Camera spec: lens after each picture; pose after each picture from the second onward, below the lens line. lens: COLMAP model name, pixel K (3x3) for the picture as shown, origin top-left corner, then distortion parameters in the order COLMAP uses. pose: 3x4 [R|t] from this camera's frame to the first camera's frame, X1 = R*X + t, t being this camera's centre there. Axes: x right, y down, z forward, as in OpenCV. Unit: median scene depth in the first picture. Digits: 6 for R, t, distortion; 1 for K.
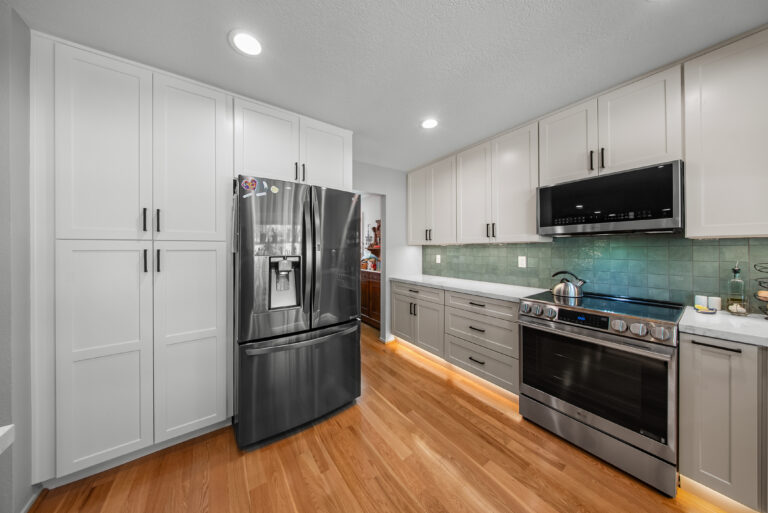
lens RADIAL K [[233.4, 0, 377.6], [0, 233.4, 248.9], [0, 0, 1]] dist [-0.006077, -0.000168]
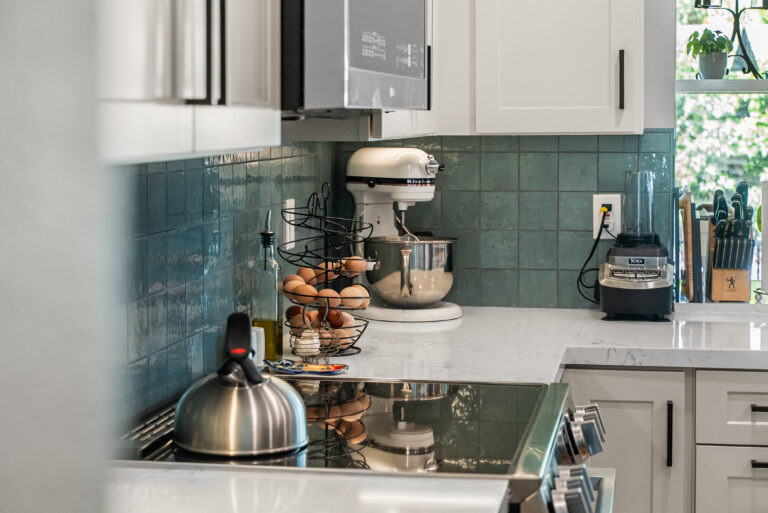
lens RADIAL K [[1544.1, 0, 384.4], [0, 1544.1, 205.0], [0, 0, 1]] dist [-0.009240, -0.120636]
pose [[-0.719153, -0.033528, 0.694042, -0.097800], [0.005131, 0.998552, 0.053554, -0.054087], [-0.694833, 0.042074, -0.717940, 1.819737]]
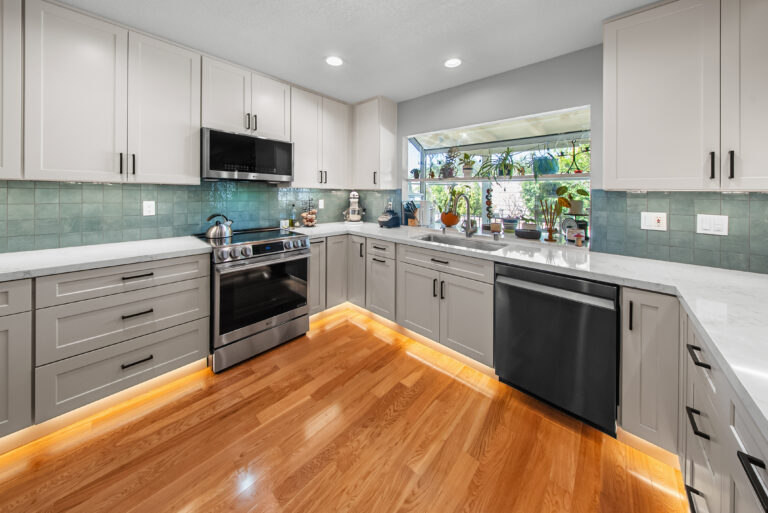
lens RADIAL K [[251.0, 0, 381.4], [0, 251.0, 193.8], [0, 0, 1]] dist [-0.007827, -0.000163]
pose [[-0.239883, -0.003030, 0.970797, -0.476807], [-0.016913, 0.999856, -0.001058, -0.006681], [-0.970654, -0.016673, -0.239900, 0.574327]]
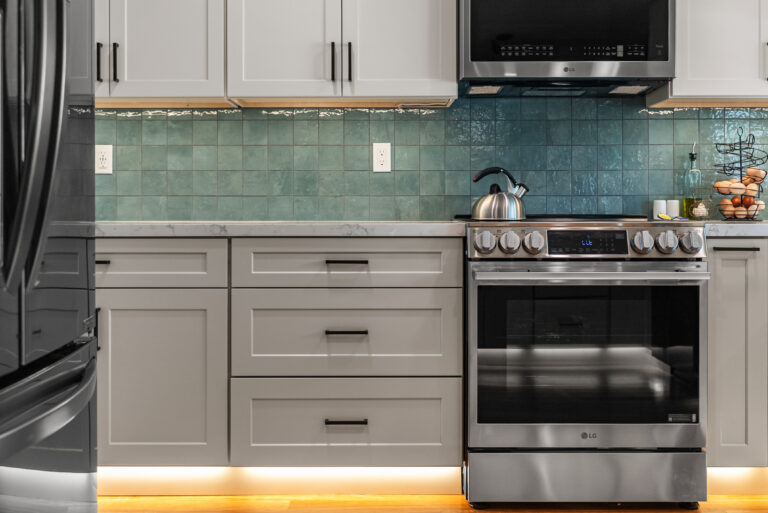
lens RADIAL K [[832.7, 0, 386.3], [0, 832.7, 208.1], [0, 0, 1]] dist [-0.001552, -0.012322]
pose [[0.567552, 0.002172, 0.823335, -0.656559], [-0.002598, 0.999996, -0.000847, 0.180091], [-0.823334, -0.001658, 0.567555, 0.267480]]
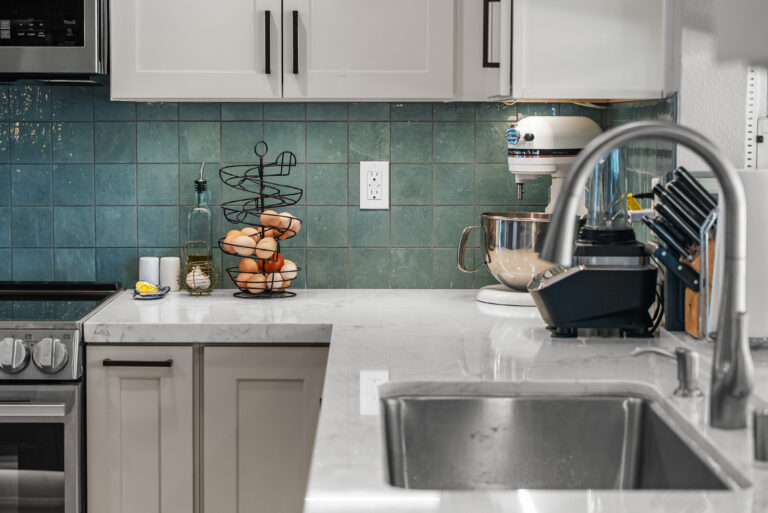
lens RADIAL K [[1655.4, 0, 382.6], [0, 1655.4, 208.4], [0, 0, 1]] dist [-0.017451, 0.077115]
pose [[0.552628, -0.041026, 0.832417, -0.470219], [-0.005700, 0.998578, 0.052999, -0.013899], [-0.833408, -0.034033, 0.551609, -0.610712]]
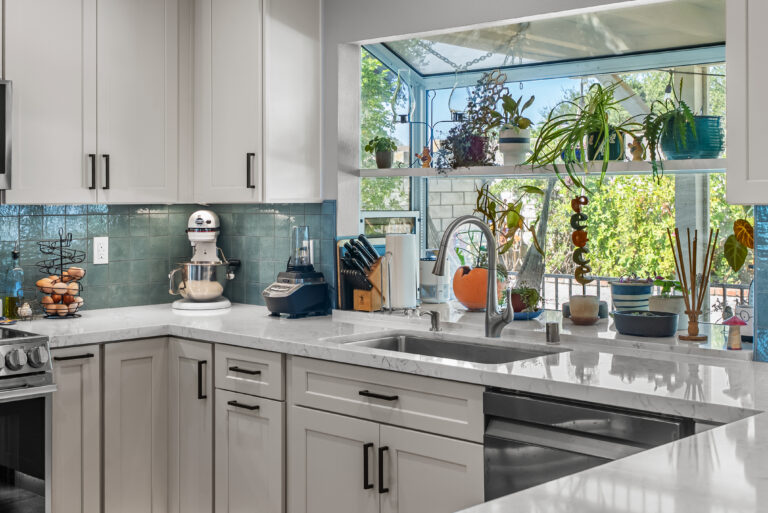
lens RADIAL K [[1075.1, 0, 381.1], [0, 1075.1, 161.0], [0, 0, 1]] dist [-0.018459, 0.031778]
pose [[-0.190299, 0.036735, 0.981039, -1.227324], [0.003602, 0.999319, -0.036721, -0.042025], [-0.981720, -0.003454, -0.190302, 0.402413]]
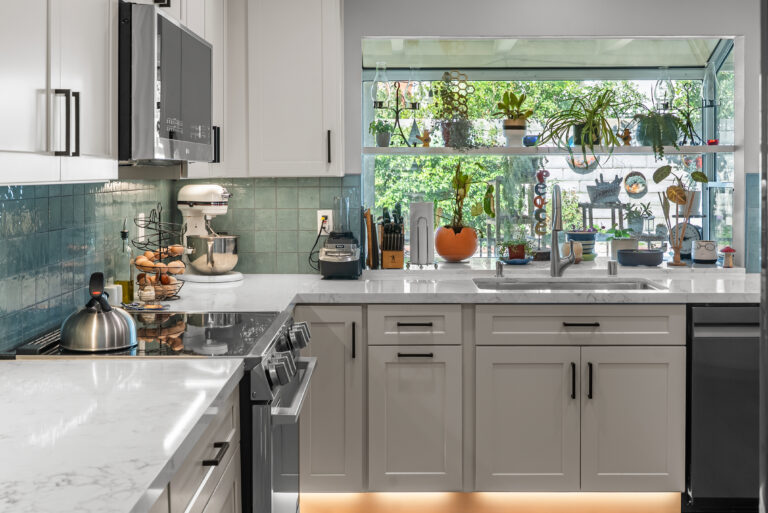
lens RADIAL K [[913.5, 0, 382.4], [0, 913.5, 176.5], [0, 0, 1]] dist [-0.008976, -0.019339]
pose [[-0.823967, 0.003659, 0.566626, -0.247050], [0.006092, 0.999979, 0.002402, -0.041995], [-0.566605, 0.005431, -0.823972, 1.871960]]
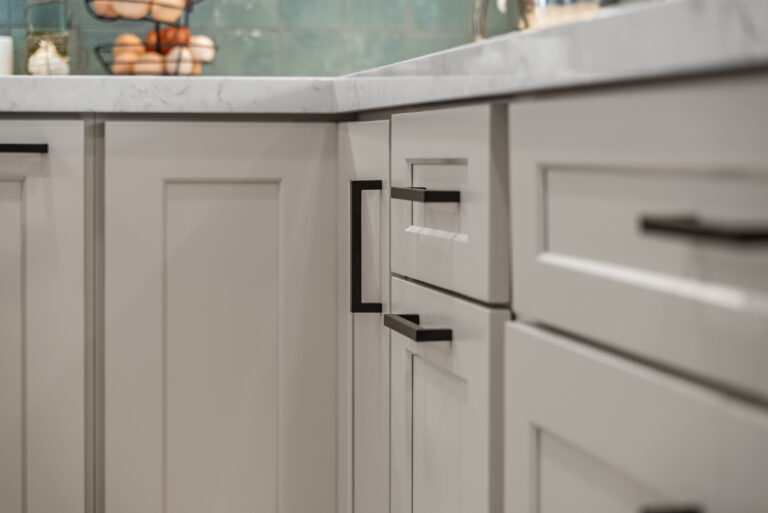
lens RADIAL K [[1655.4, 0, 382.6], [0, 1655.4, 208.4], [0, 0, 1]] dist [-0.017451, 0.077115]
pose [[0.385964, -0.027745, 0.922096, 0.040510], [-0.002441, 0.999513, 0.031096, 0.251849], [-0.922510, -0.014253, 0.385709, -0.014281]]
